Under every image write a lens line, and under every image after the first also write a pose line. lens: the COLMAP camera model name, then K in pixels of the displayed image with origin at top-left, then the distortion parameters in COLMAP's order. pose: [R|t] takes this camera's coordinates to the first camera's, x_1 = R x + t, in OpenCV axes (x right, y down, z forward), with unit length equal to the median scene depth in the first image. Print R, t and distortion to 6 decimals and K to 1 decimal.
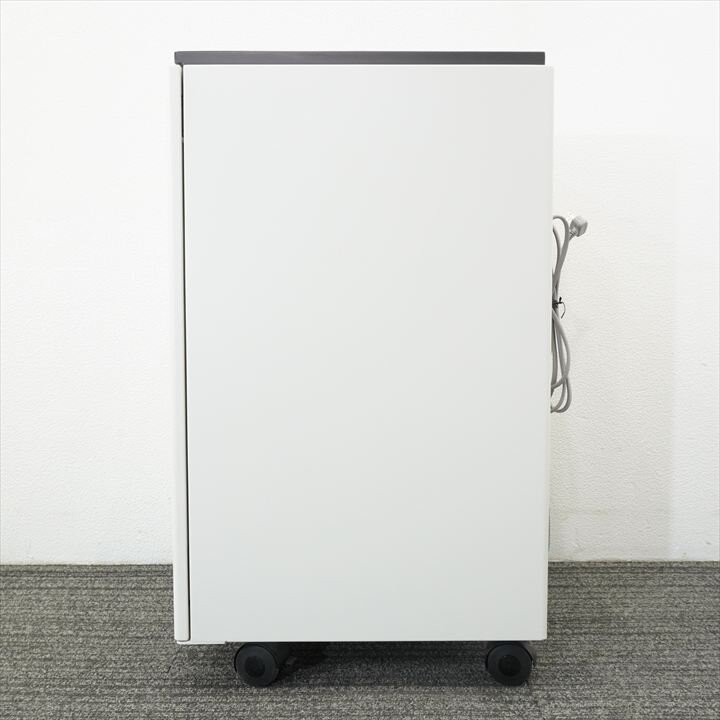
lens RADIAL K [[838.8, 0, 358.5], [0, 838.8, 362.2], [0, 0, 1]] dist [-0.004613, 0.000000]
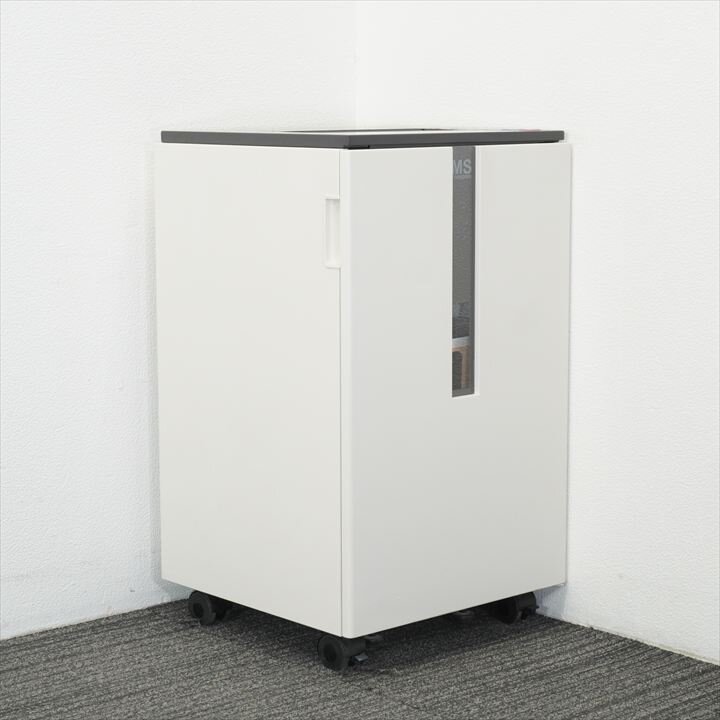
lens RADIAL K [[2013.6, 0, 359.9], [0, 2013.6, 360.0], [0, 0, 1]] dist [-0.140149, 0.000000]
pose [[0.740301, -0.102337, 0.664441, -0.802346], [0.049731, 0.993974, 0.097683, -0.221062], [-0.670433, -0.039272, 0.740930, -0.711446]]
